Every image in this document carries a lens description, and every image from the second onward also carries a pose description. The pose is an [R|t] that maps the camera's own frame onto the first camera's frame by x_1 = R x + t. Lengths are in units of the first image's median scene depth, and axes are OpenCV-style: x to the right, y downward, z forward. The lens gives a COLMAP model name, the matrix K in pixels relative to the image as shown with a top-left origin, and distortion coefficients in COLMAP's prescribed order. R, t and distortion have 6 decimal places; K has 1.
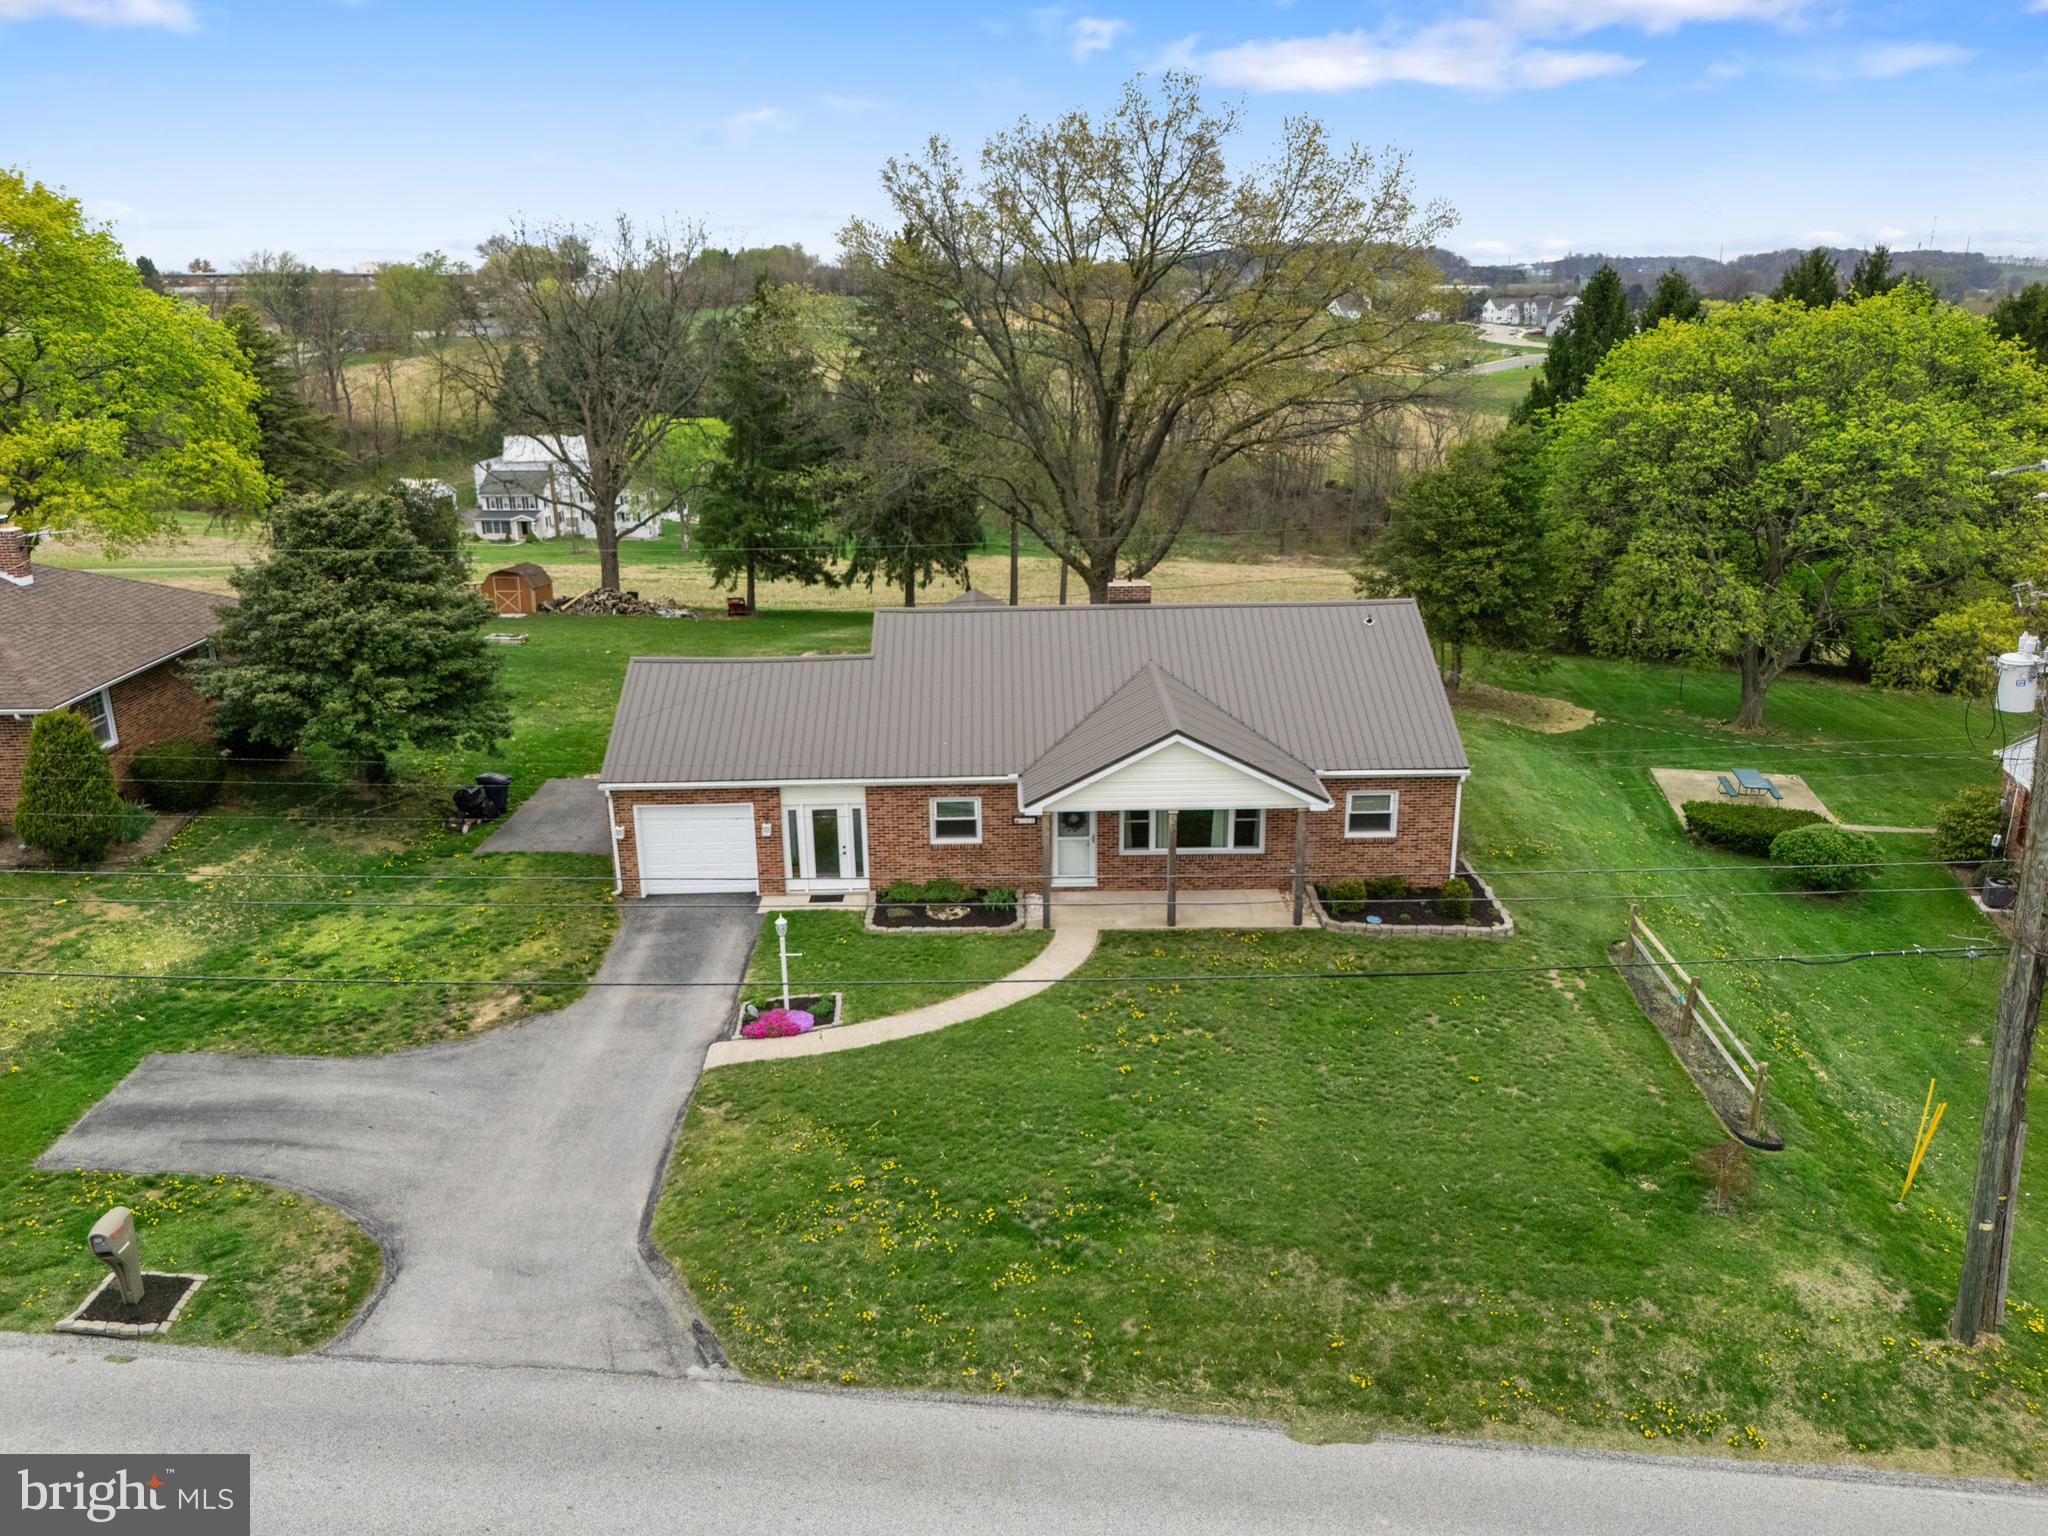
lens RADIAL K [[1516.6, 0, 1022.0], [0, 1516.6, 755.6], [0, 0, 1]] dist [0.063024, -0.052764]
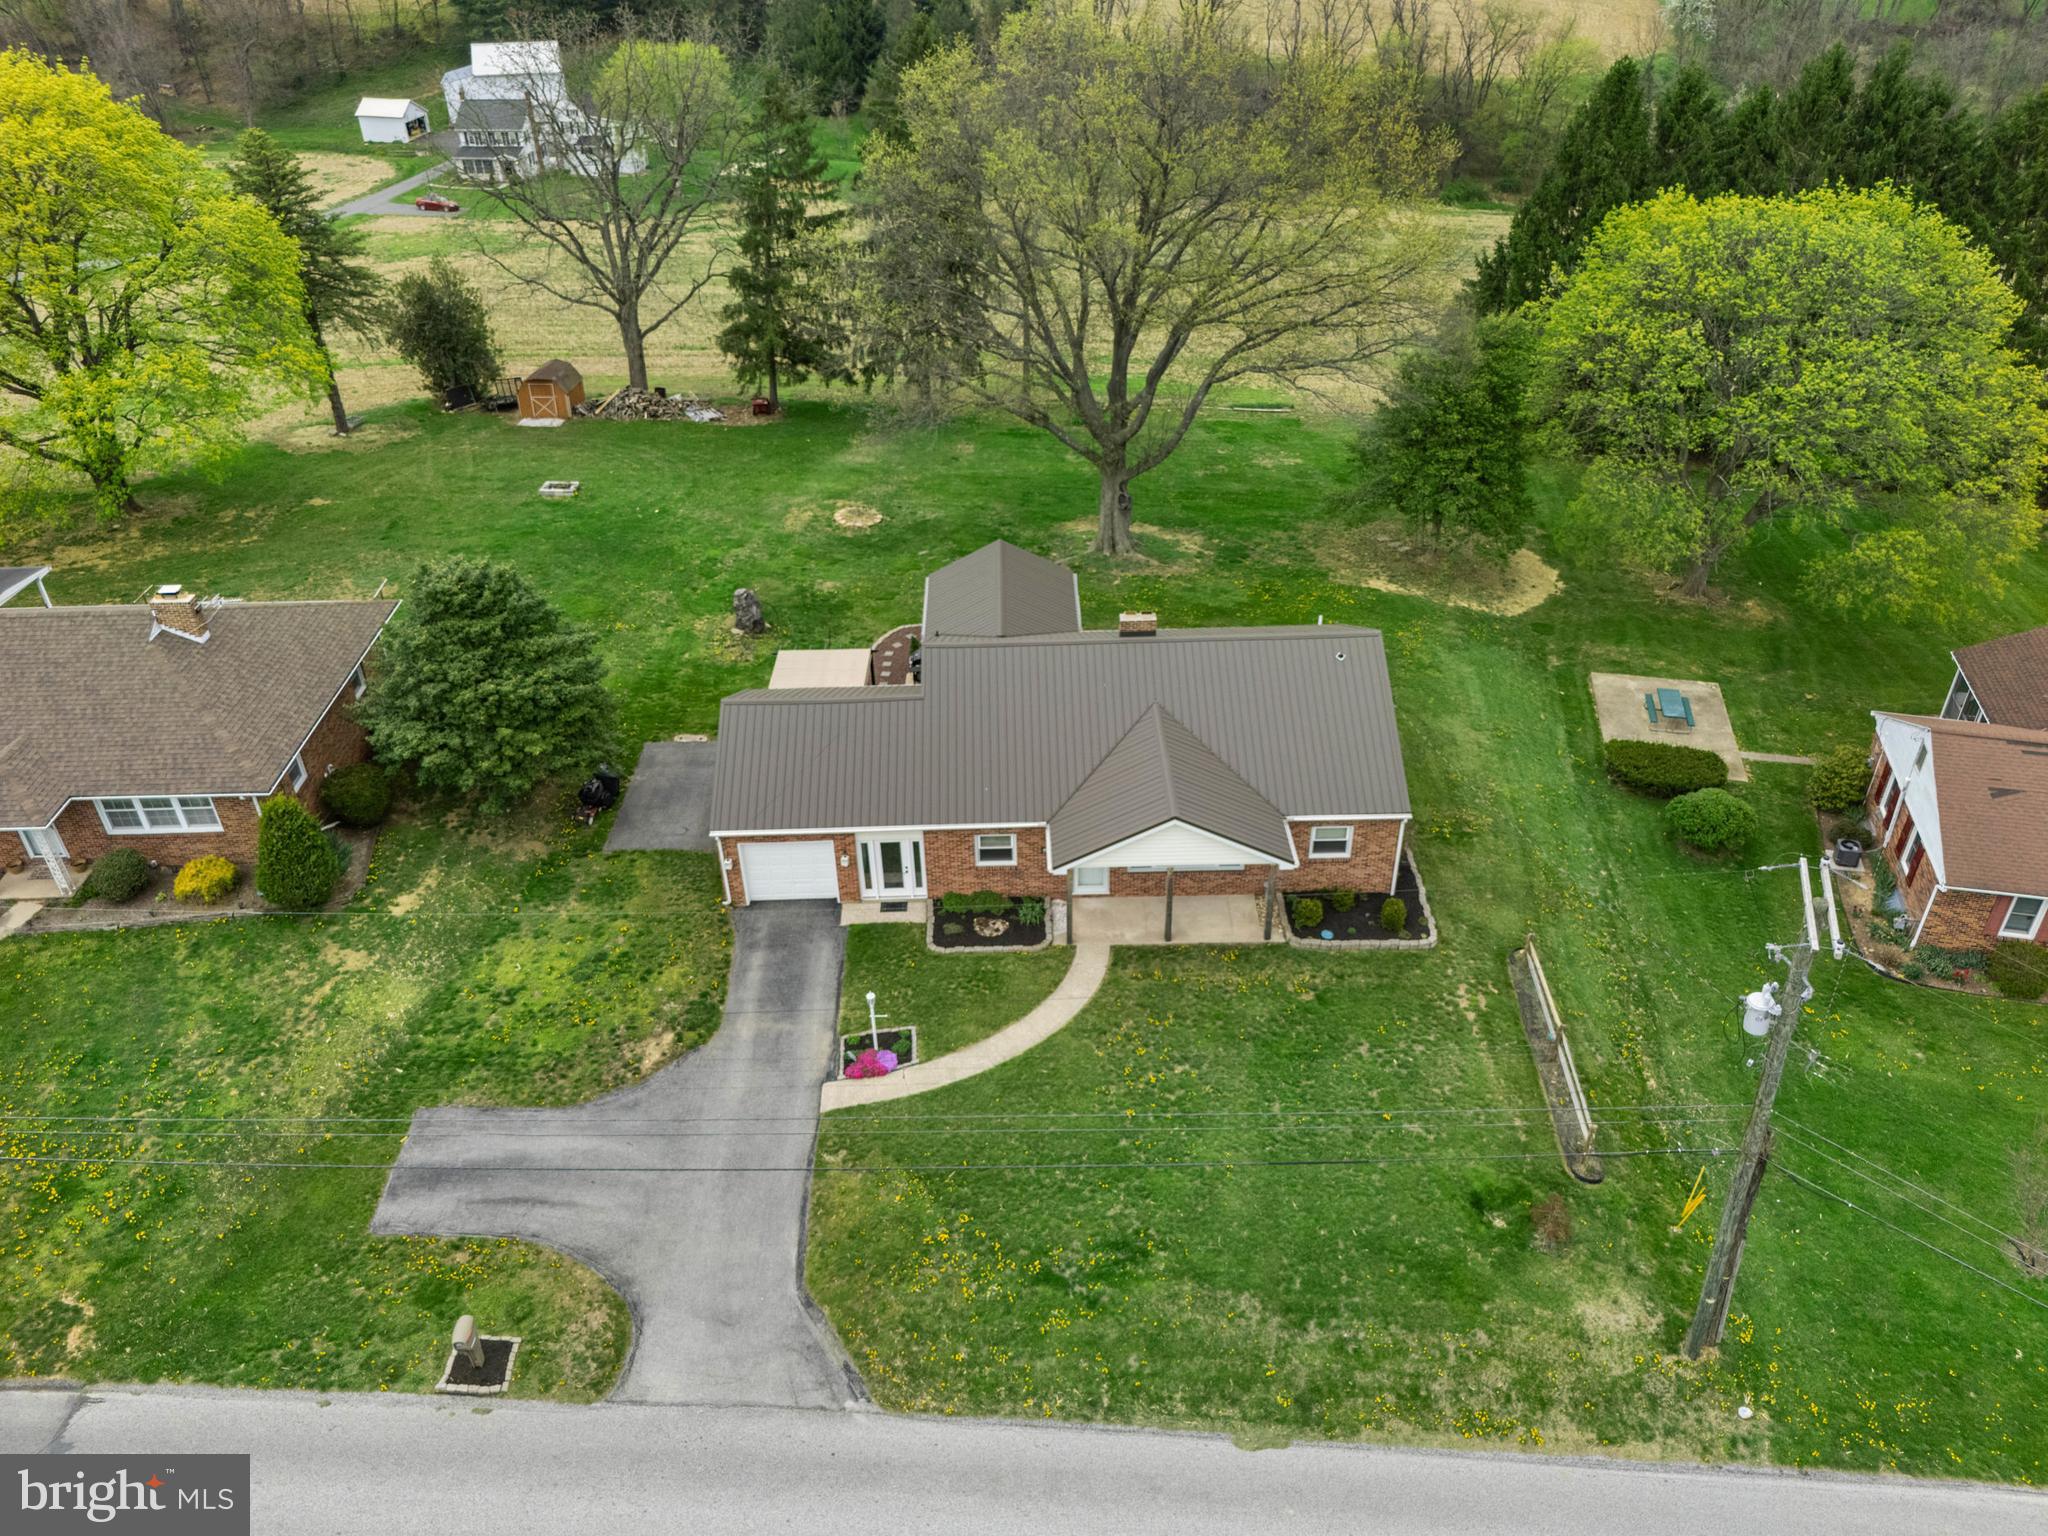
lens RADIAL K [[1516.6, 0, 1022.0], [0, 1516.6, 755.6], [0, 0, 1]] dist [0.063024, -0.052764]
pose [[0.999965, -0.007904, -0.002595, -0.021912], [0.008316, 0.958434, 0.285192, -0.454842], [0.000233, -0.285204, 0.958467, -0.197651]]
